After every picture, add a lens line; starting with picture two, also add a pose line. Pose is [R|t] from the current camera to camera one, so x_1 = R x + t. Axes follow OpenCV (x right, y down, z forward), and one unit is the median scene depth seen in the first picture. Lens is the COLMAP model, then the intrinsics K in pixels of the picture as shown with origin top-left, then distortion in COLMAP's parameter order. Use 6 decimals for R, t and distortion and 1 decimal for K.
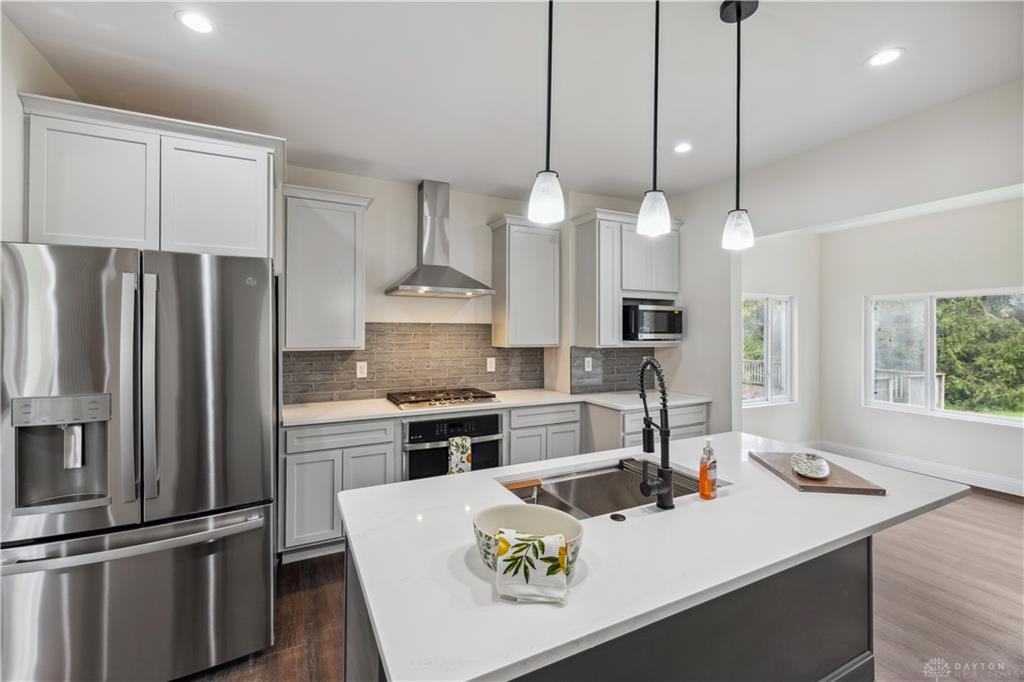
lens RADIAL K [[438.7, 0, 503.5], [0, 438.7, 324.8], [0, 0, 1]] dist [0.001392, -0.000210]
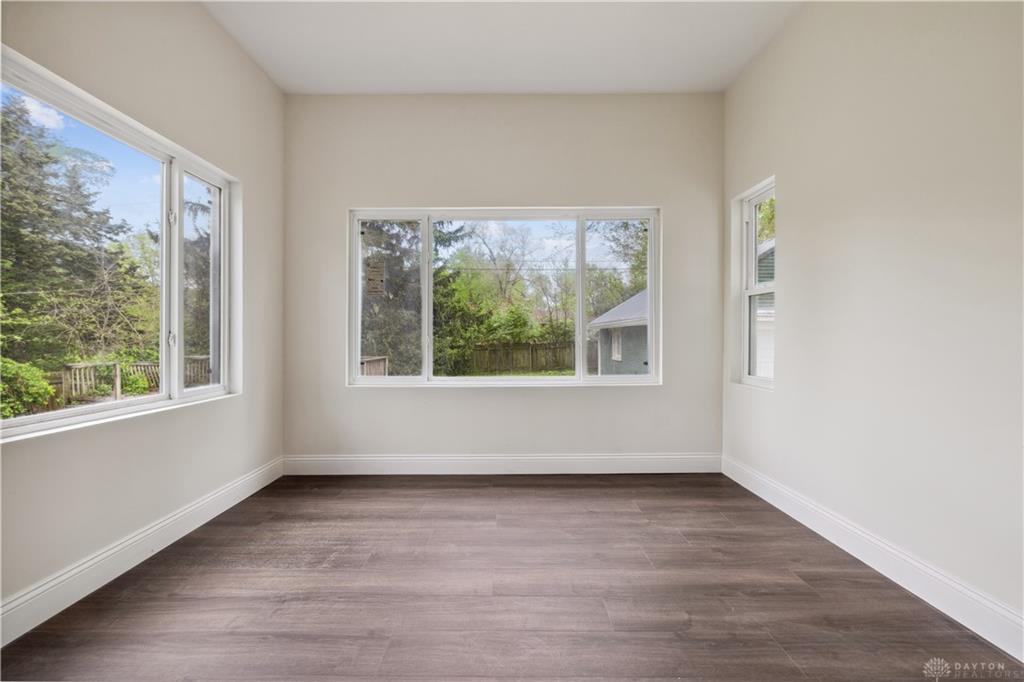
lens RADIAL K [[428.3, 0, 509.8], [0, 428.3, 334.0], [0, 0, 1]] dist [-0.001139, 0.000054]
pose [[0.448598, -0.000894, 0.893733, 0.364949], [-0.005554, 0.999977, 0.003788, 0.103115], [-0.893716, -0.006663, 0.448583, 0.500476]]
